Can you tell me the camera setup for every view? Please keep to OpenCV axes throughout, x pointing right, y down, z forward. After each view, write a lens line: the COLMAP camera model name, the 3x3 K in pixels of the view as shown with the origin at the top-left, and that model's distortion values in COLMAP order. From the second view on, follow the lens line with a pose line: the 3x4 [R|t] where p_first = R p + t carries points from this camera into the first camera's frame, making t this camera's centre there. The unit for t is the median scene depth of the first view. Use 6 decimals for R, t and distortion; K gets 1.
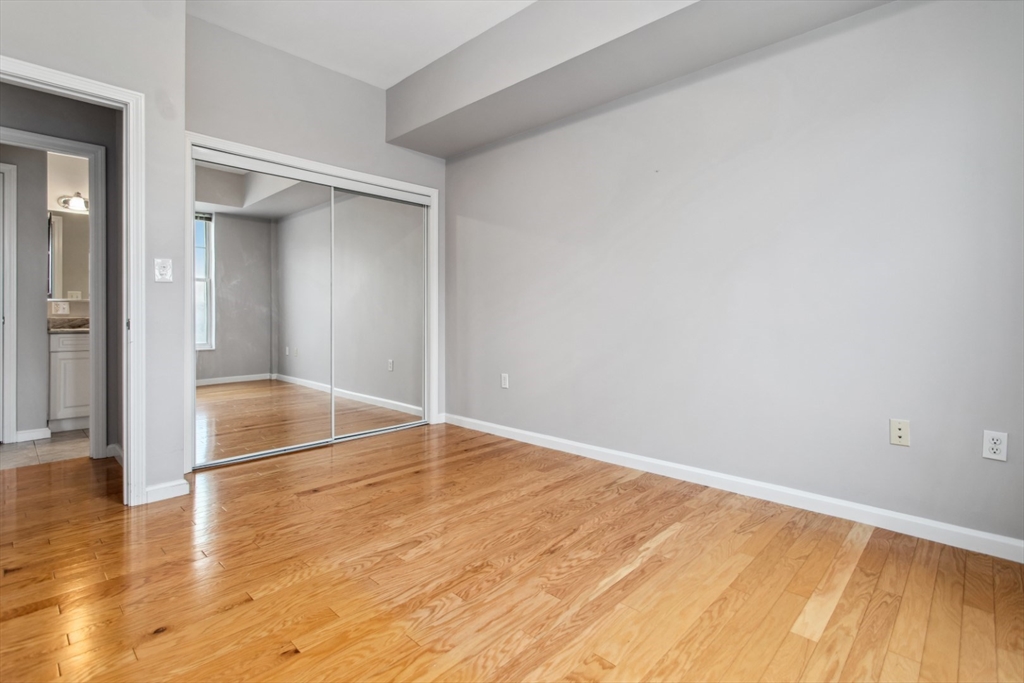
lens RADIAL K [[490.9, 0, 516.2], [0, 490.9, 317.0], [0, 0, 1]] dist [0.002758, 0.000976]
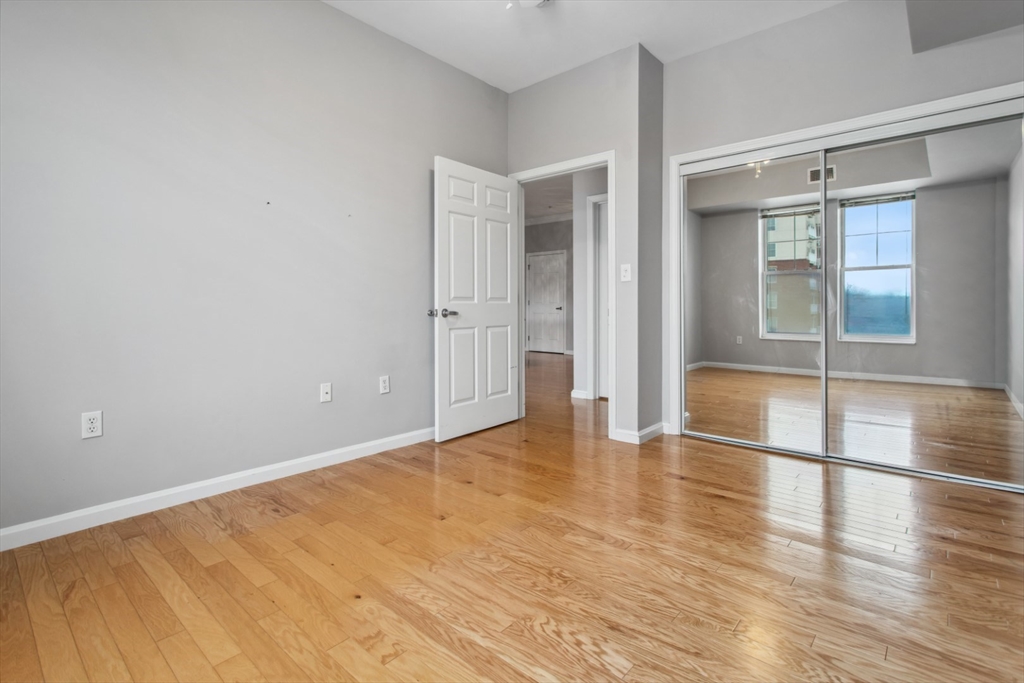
lens RADIAL K [[490.9, 0, 516.2], [0, 490.9, 317.0], [0, 0, 1]] dist [0.002758, 0.000976]
pose [[0.033091, 0.018091, -0.999289, 0.847374], [0.001654, 0.999834, 0.018156, -0.000077], [0.999451, -0.002253, 0.033056, 0.888066]]
